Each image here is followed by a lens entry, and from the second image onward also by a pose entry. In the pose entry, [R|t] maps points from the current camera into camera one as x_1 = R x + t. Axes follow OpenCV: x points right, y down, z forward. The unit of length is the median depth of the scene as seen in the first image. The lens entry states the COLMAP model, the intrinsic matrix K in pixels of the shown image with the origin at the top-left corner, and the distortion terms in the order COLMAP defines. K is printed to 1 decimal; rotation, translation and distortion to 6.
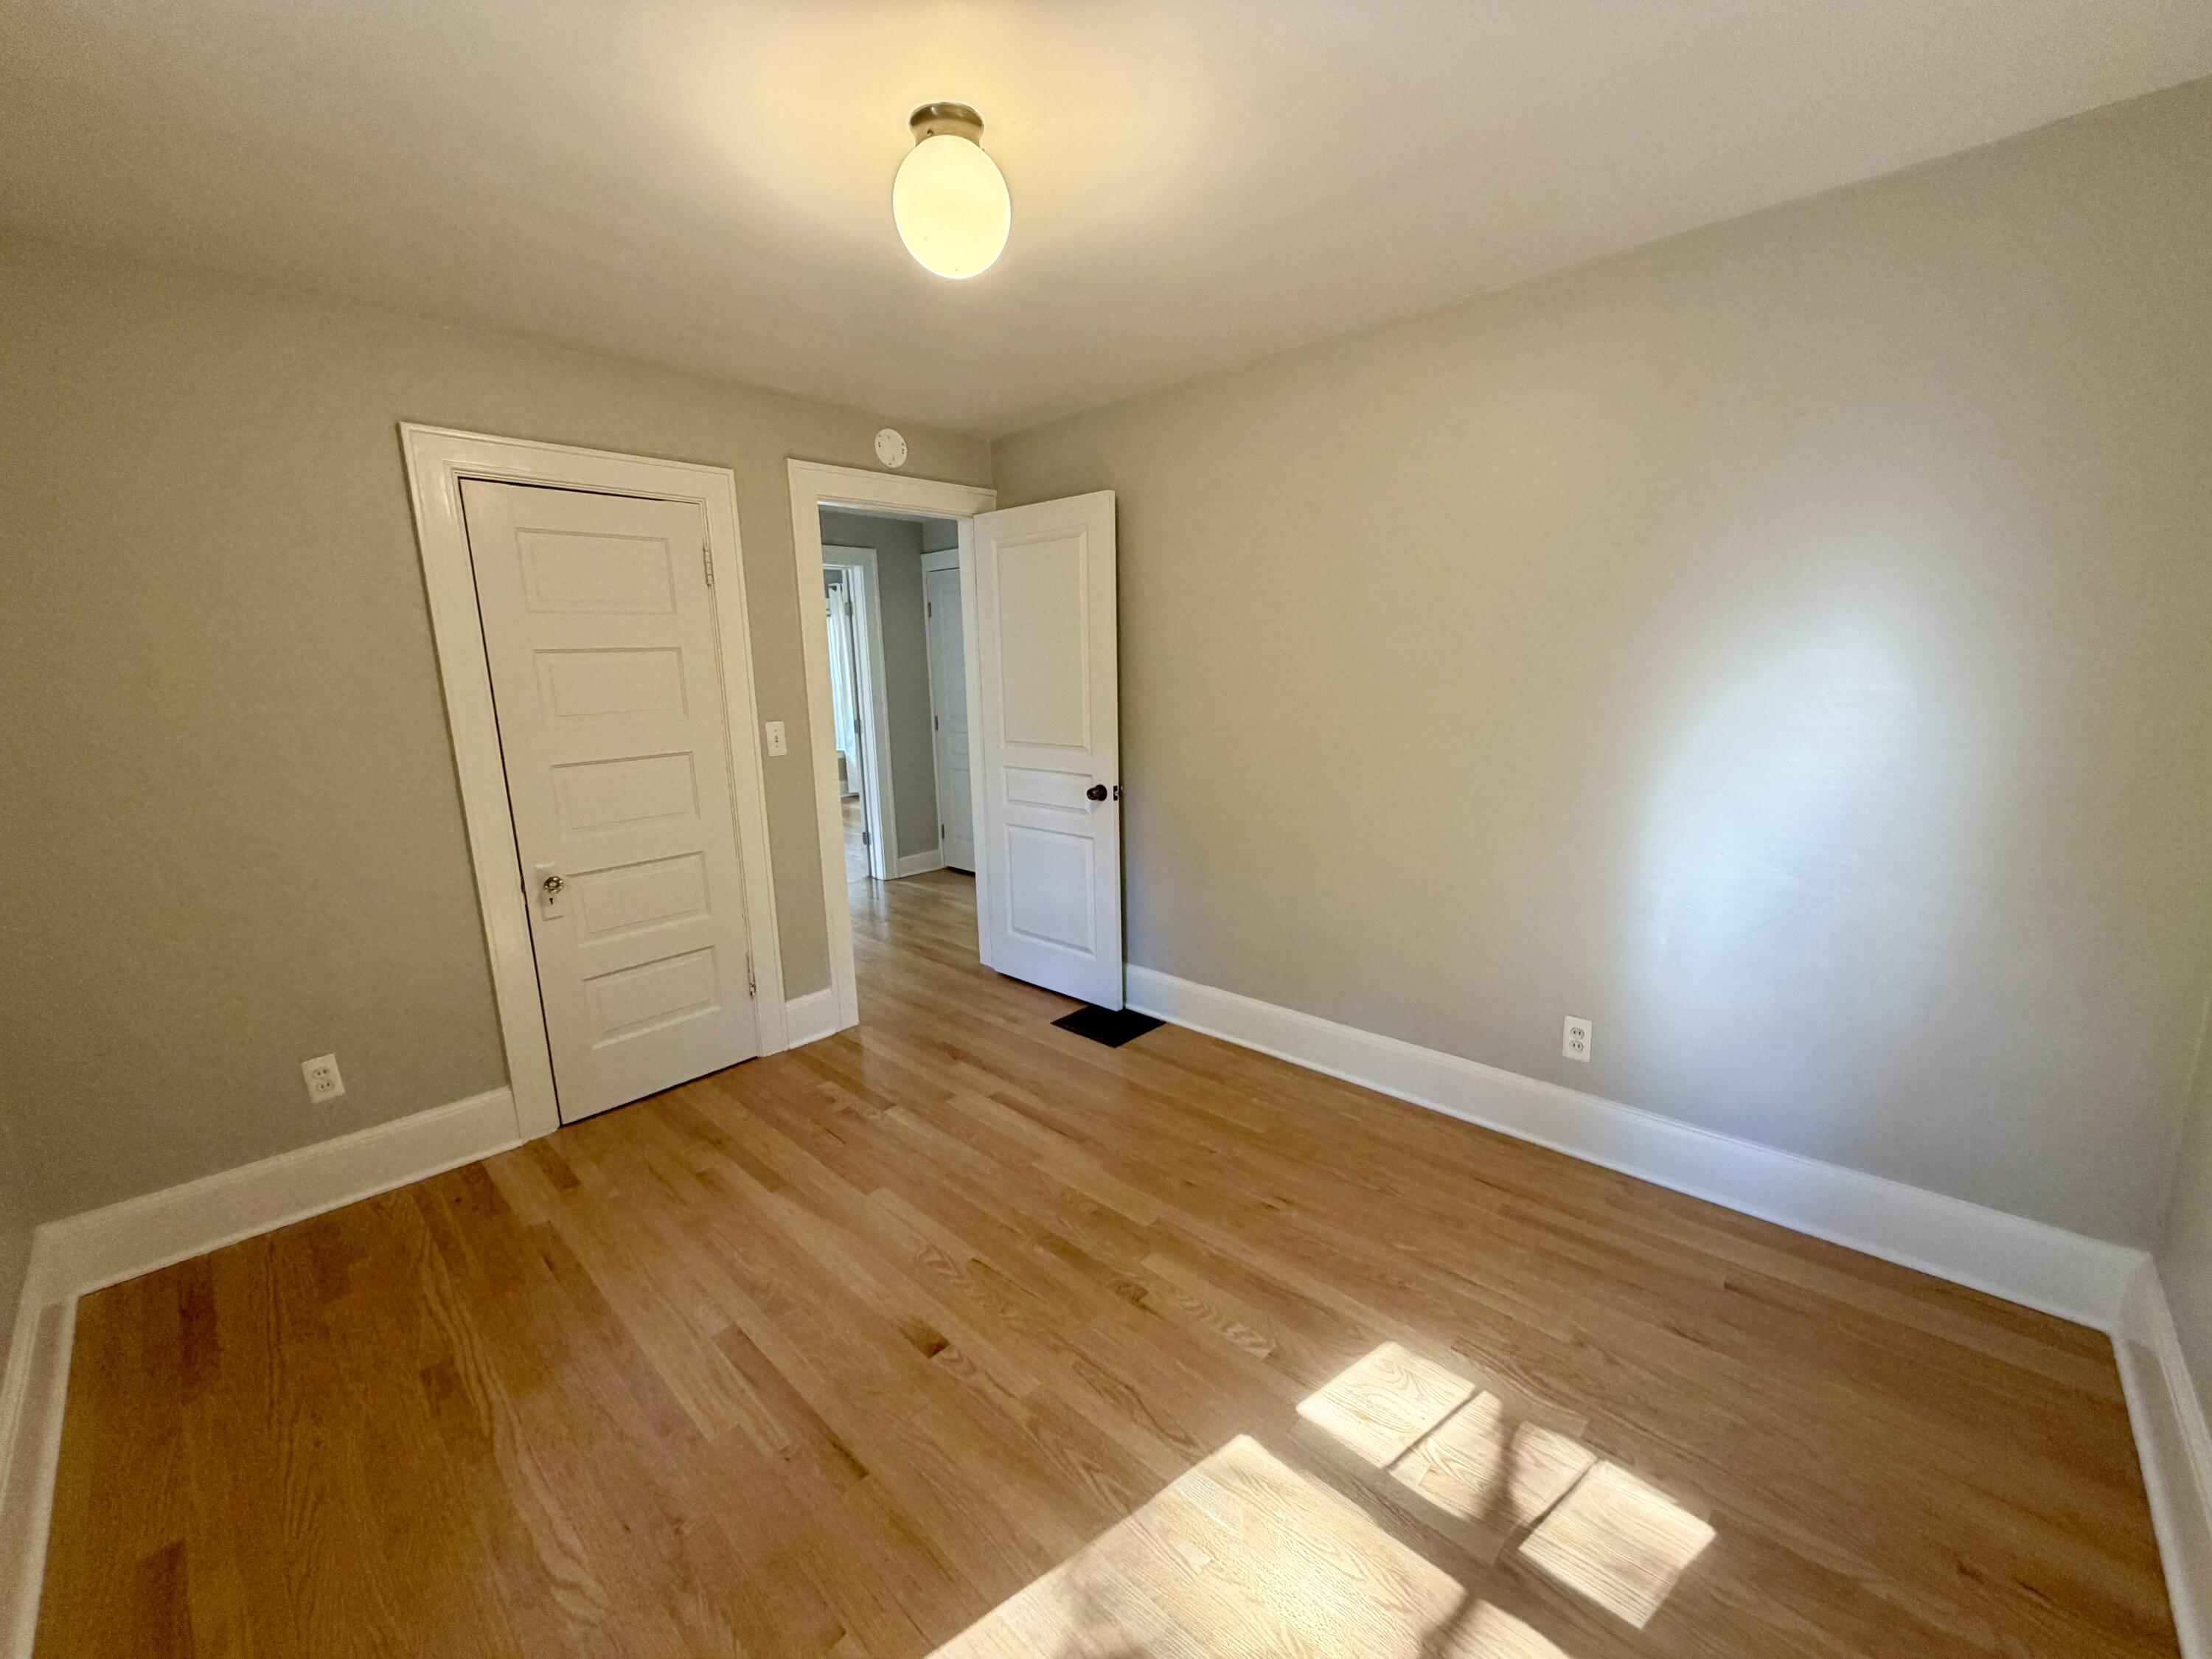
lens RADIAL K [[879.0, 0, 1104.1], [0, 879.0, 832.6], [0, 0, 1]] dist [0.000847, 0.001908]
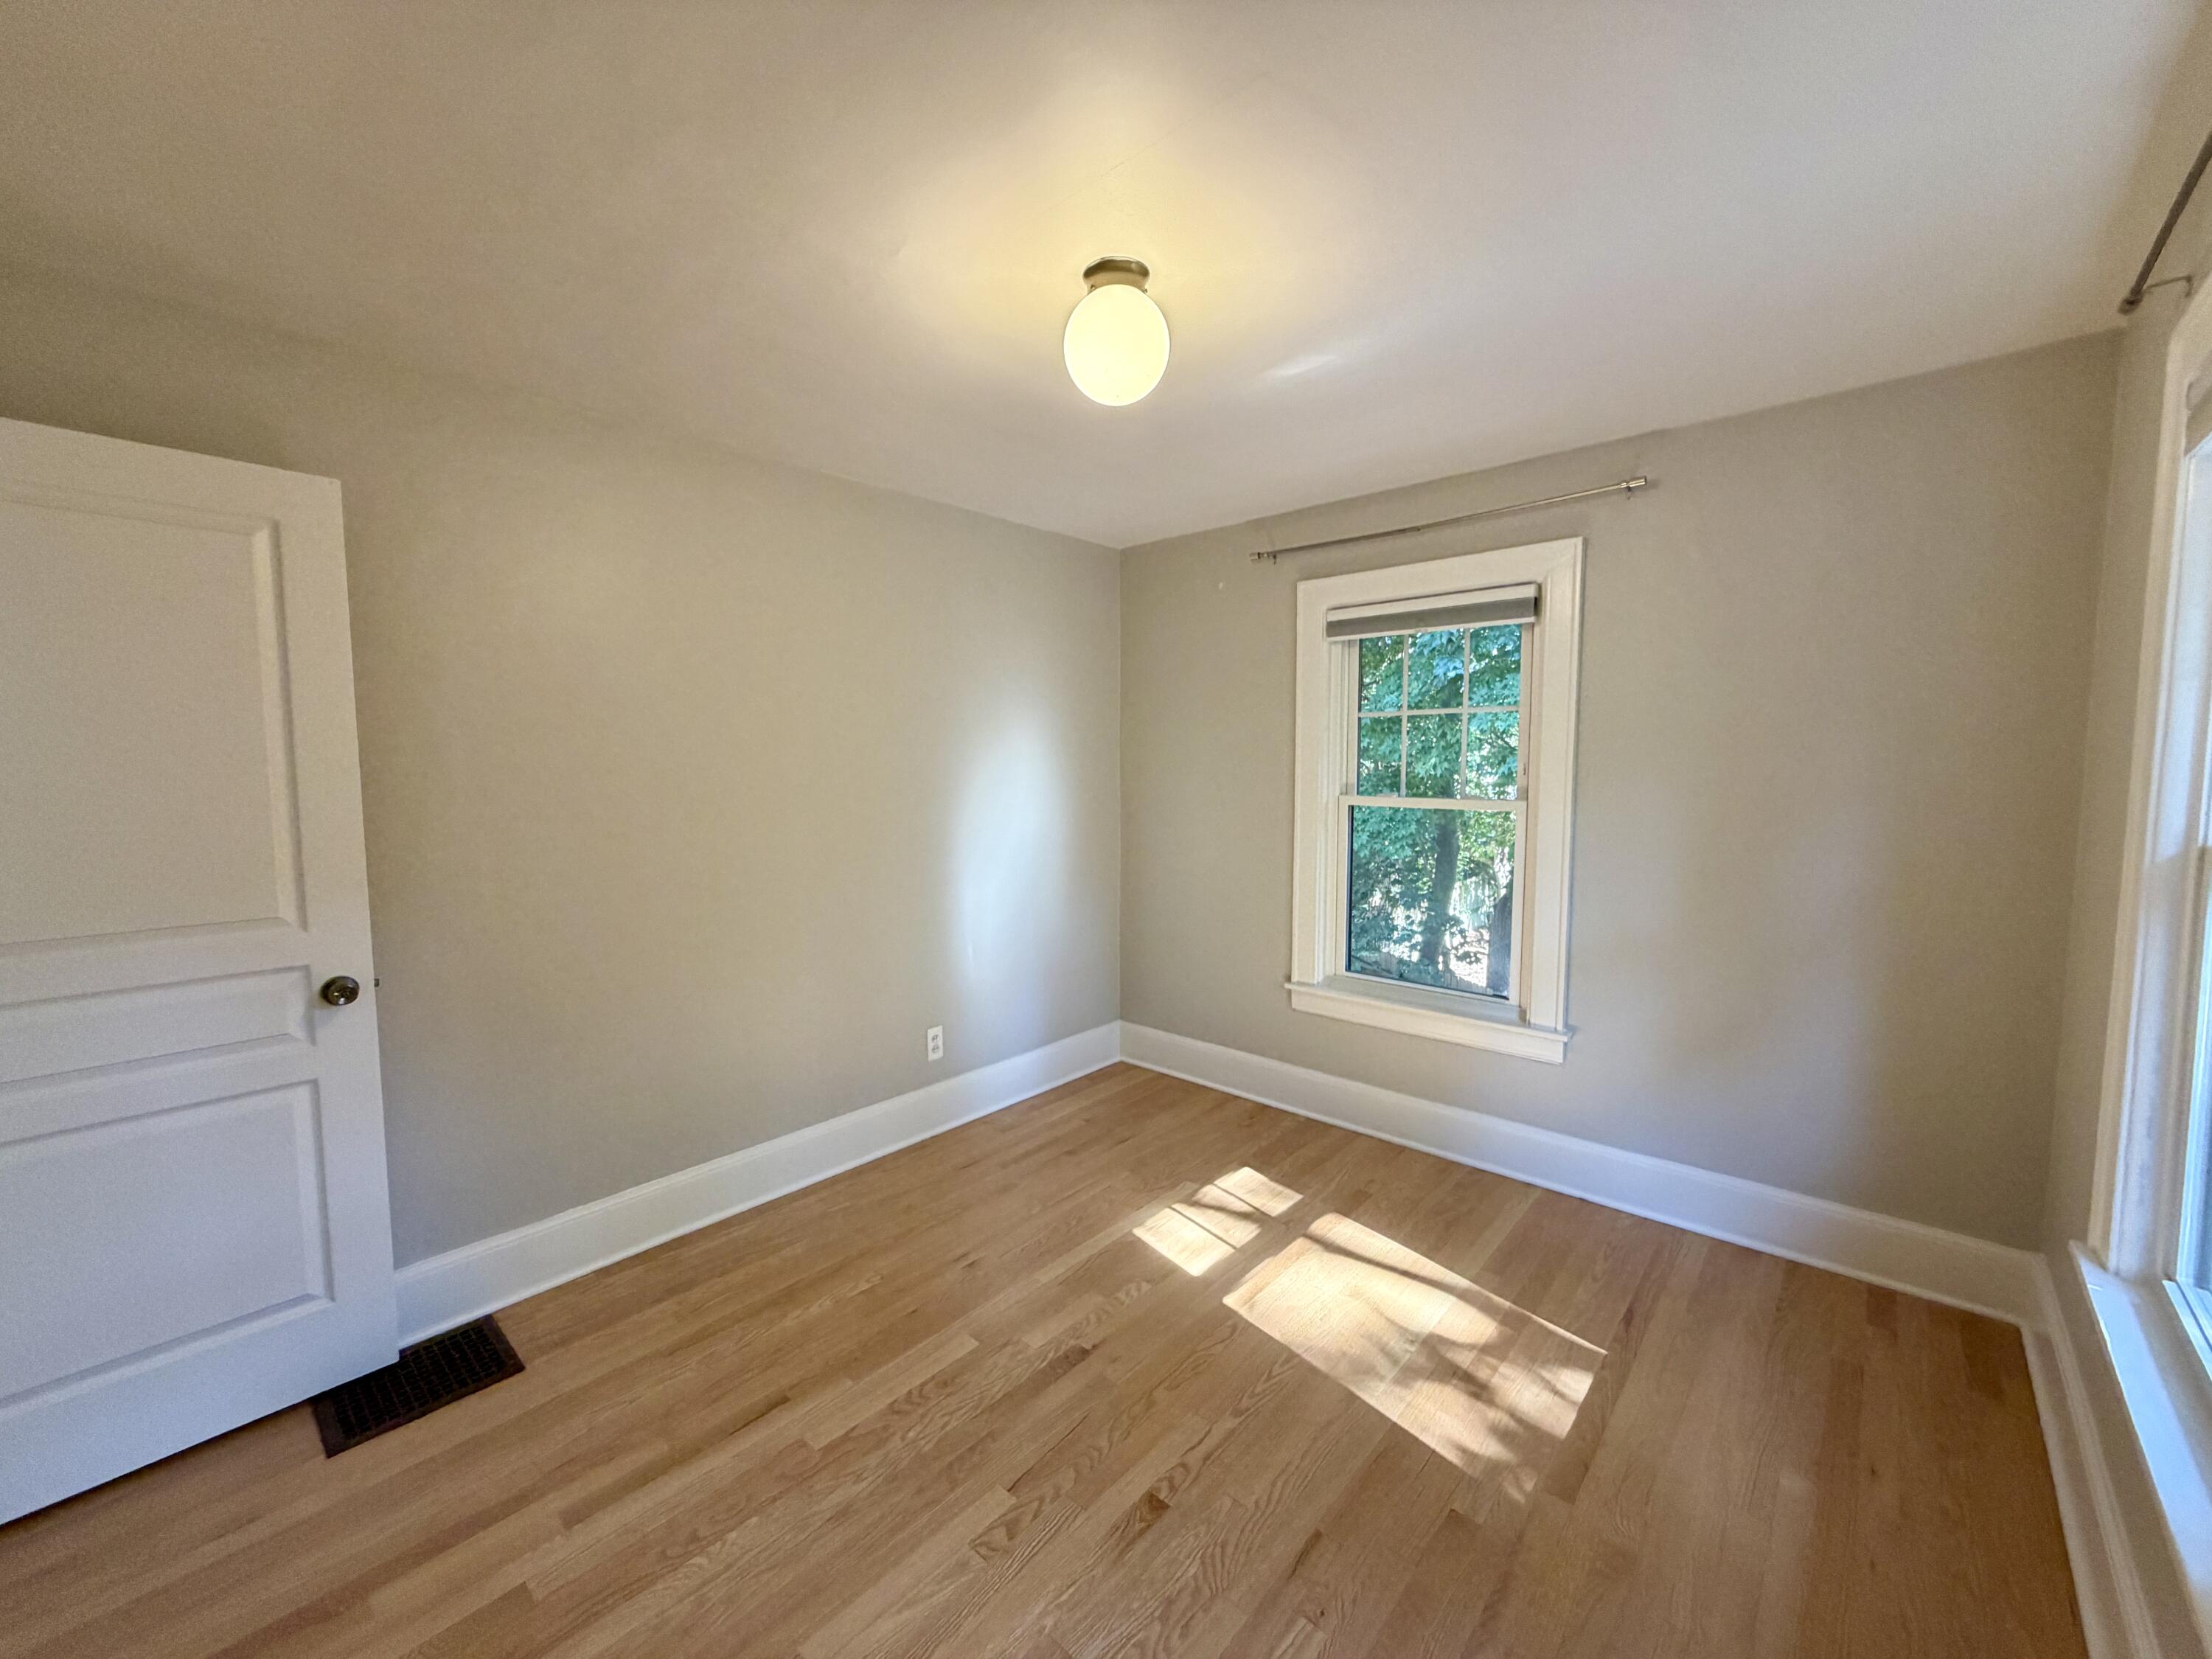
lens RADIAL K [[879.0, 0, 1095.9], [0, 879.0, 824.2], [0, 0, 1]] dist [0.000847, 0.001908]
pose [[-0.017907, -0.049270, 0.998625, -0.935696], [0.197198, 0.978992, 0.051838, -0.136684], [-0.980200, 0.197855, -0.007815, 0.821658]]
